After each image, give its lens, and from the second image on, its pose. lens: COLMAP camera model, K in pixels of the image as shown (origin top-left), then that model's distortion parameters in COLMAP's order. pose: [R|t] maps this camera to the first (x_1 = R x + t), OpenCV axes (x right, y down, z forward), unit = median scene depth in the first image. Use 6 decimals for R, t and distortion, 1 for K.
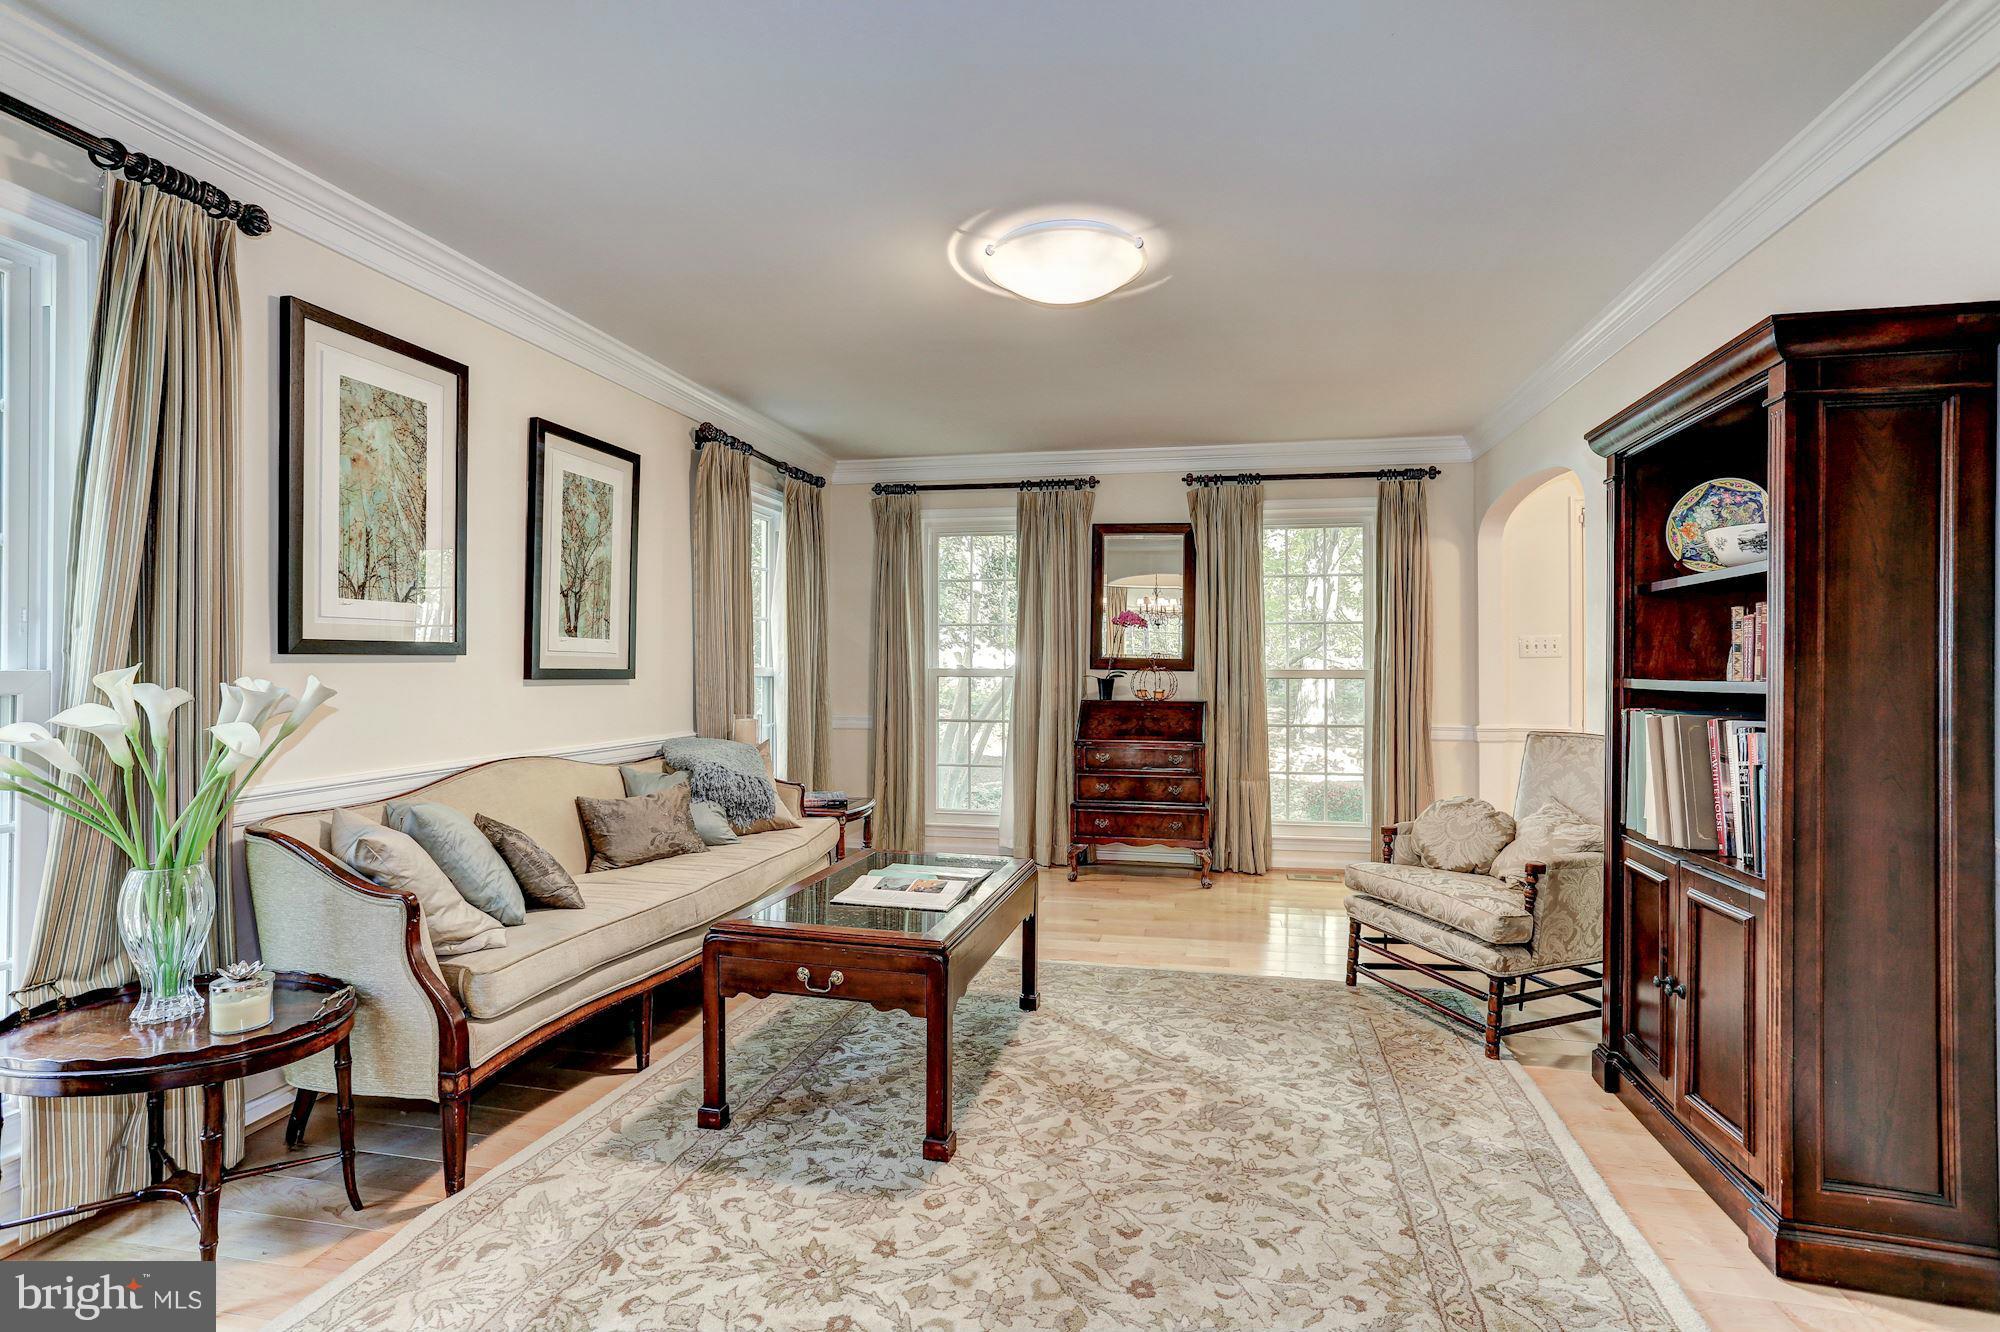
lens RADIAL K [[981.8, 0, 996.2], [0, 981.8, 666.8], [0, 0, 1]] dist [-0.019049, 0.012988]
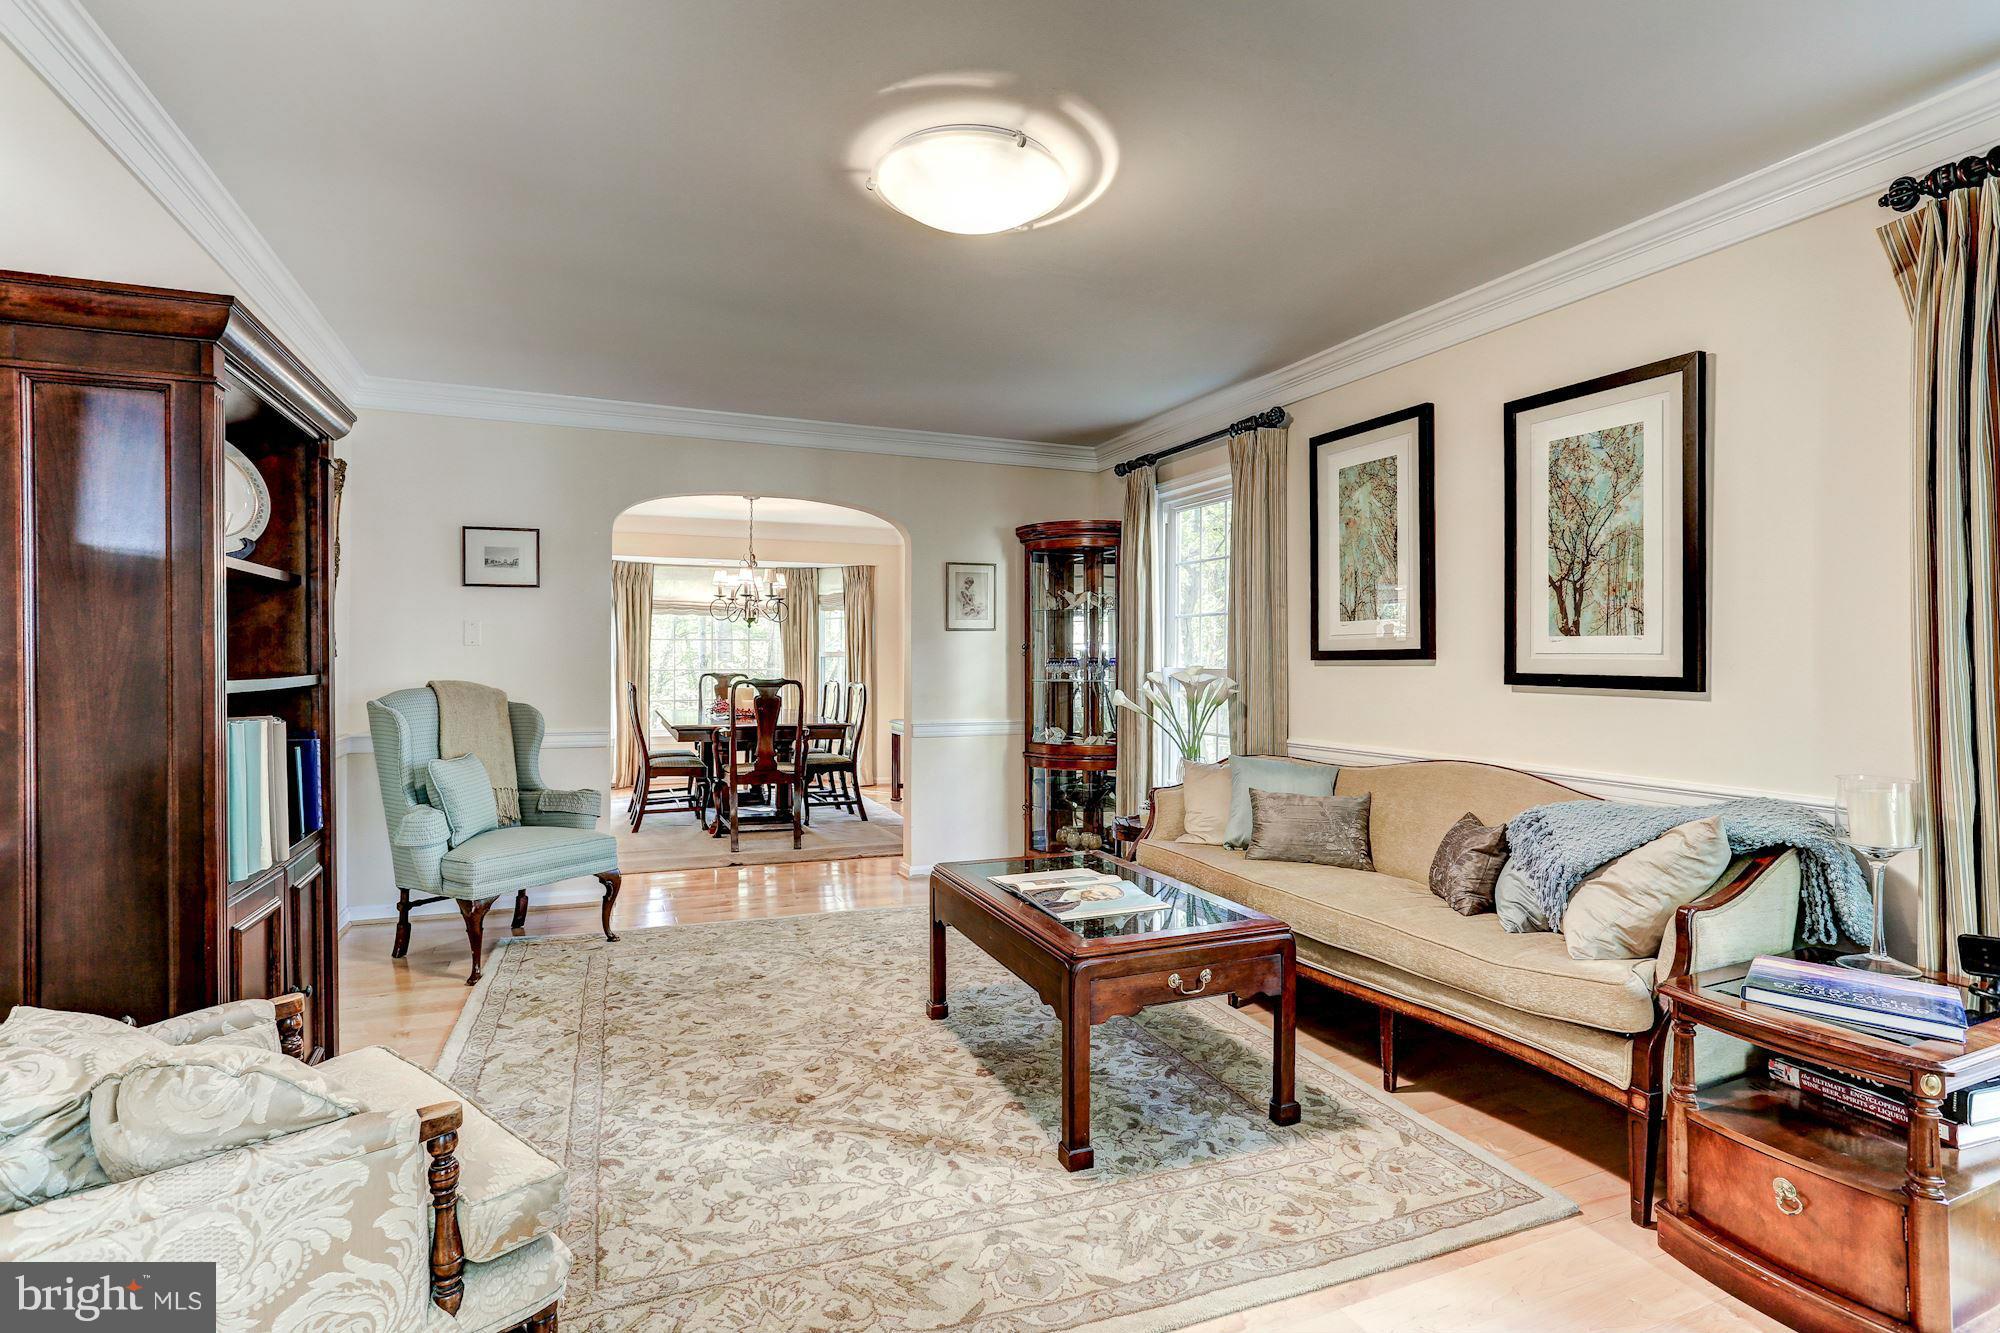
lens RADIAL K [[981.8, 0, 1001.7], [0, 981.8, 663.3], [0, 0, 1]] dist [-0.019049, 0.012988]
pose [[-0.813327, -0.002409, -0.581802, 0.396675], [-0.005743, 0.999976, 0.003888, -0.007114], [0.581778, 0.006504, -0.813321, 1.267095]]
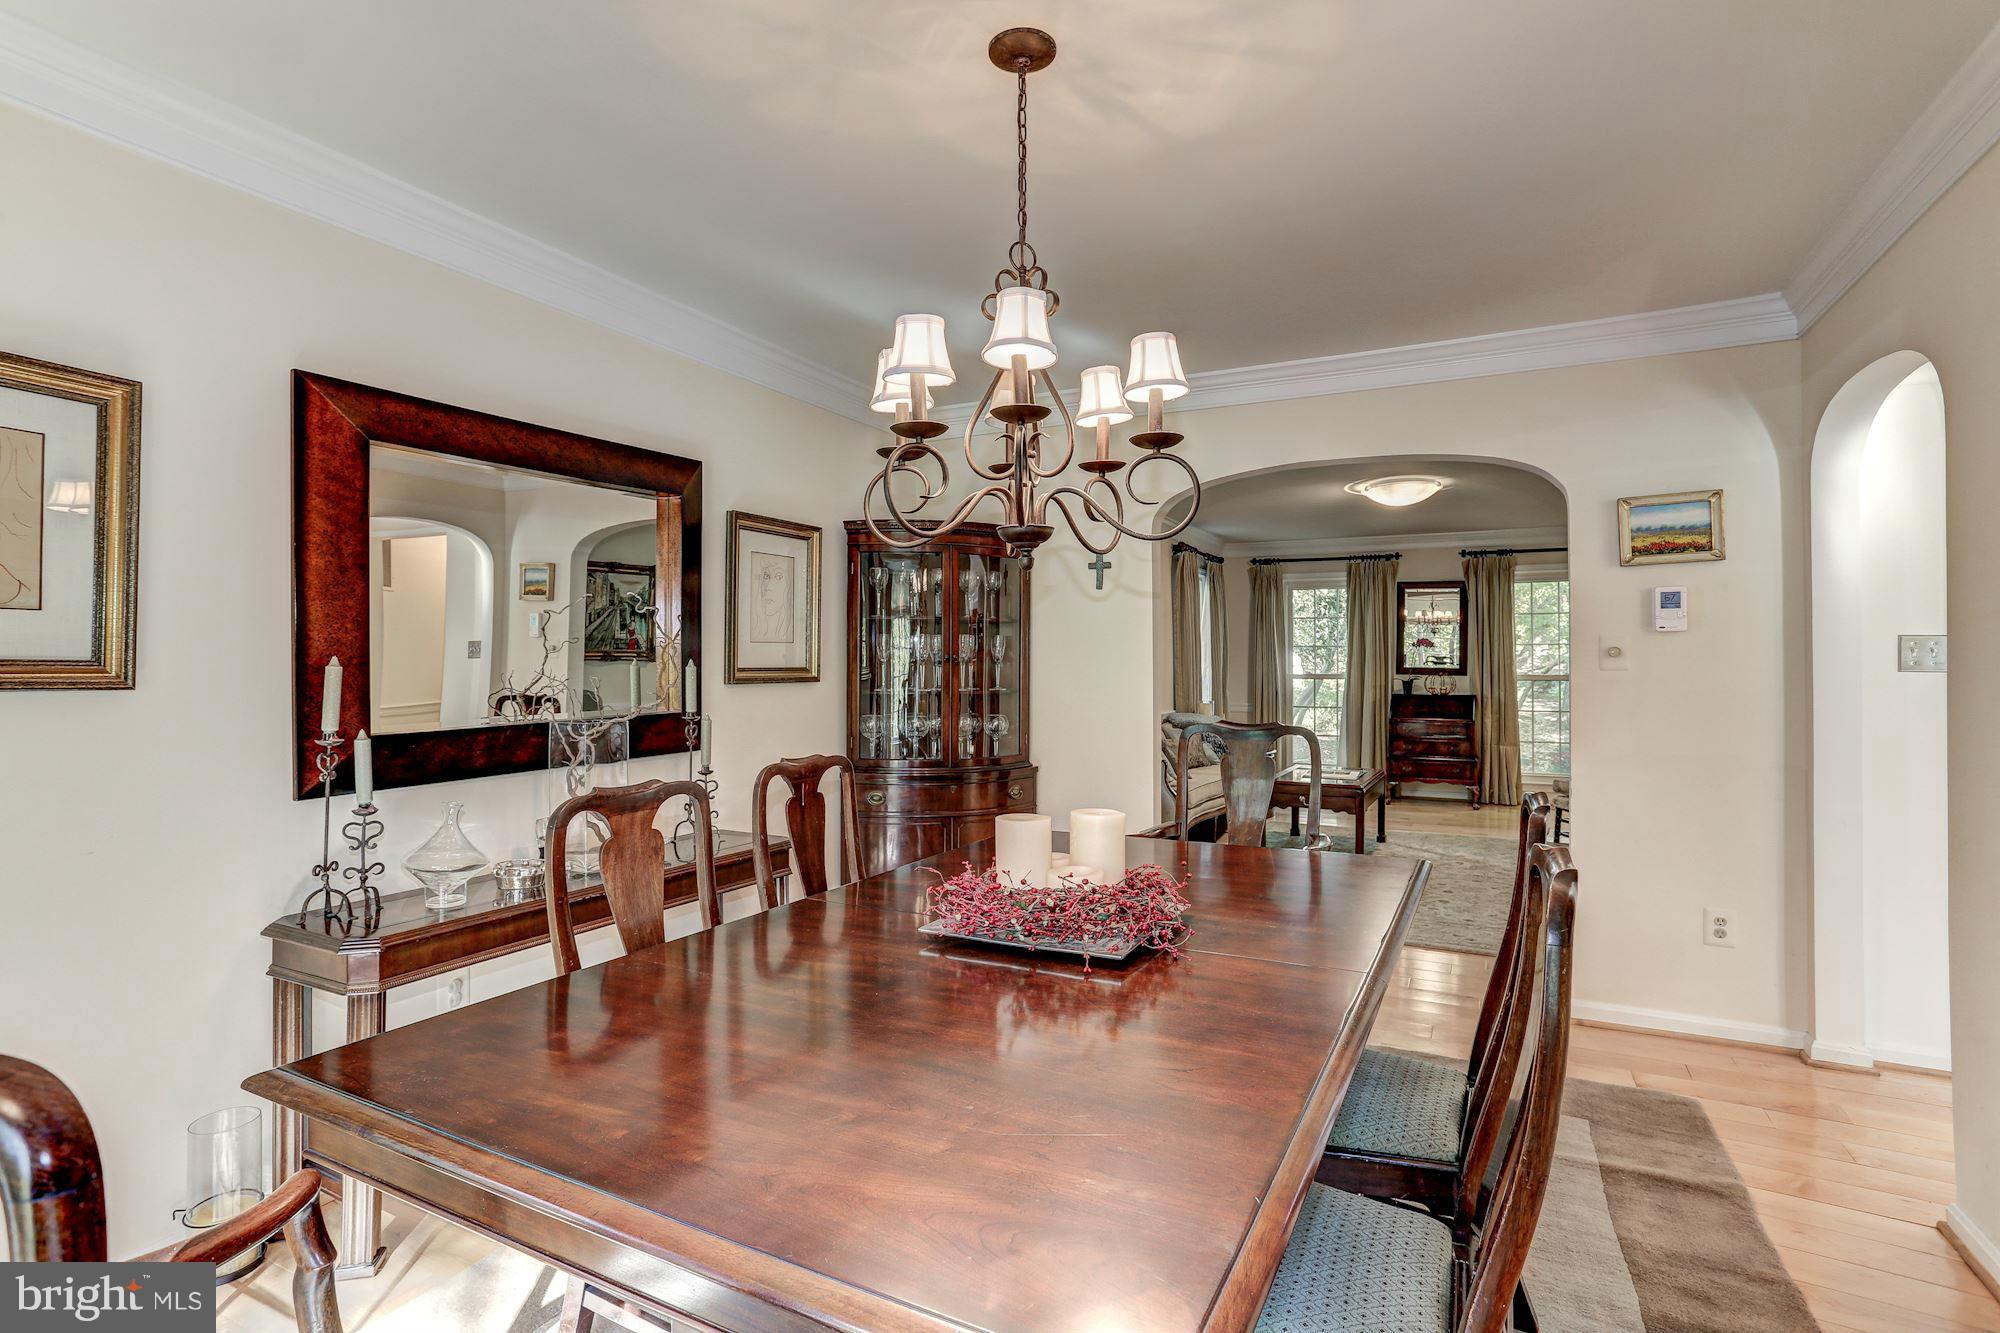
lens RADIAL K [[981.8, 0, 1015.0], [0, 981.8, 658.5], [0, 0, 1]] dist [-0.019049, 0.012988]
pose [[0.972588, -0.002908, -0.232518, -0.193694], [0.001466, 0.999979, -0.006374, -0.020441], [0.232531, 0.005858, 0.972571, -0.970545]]
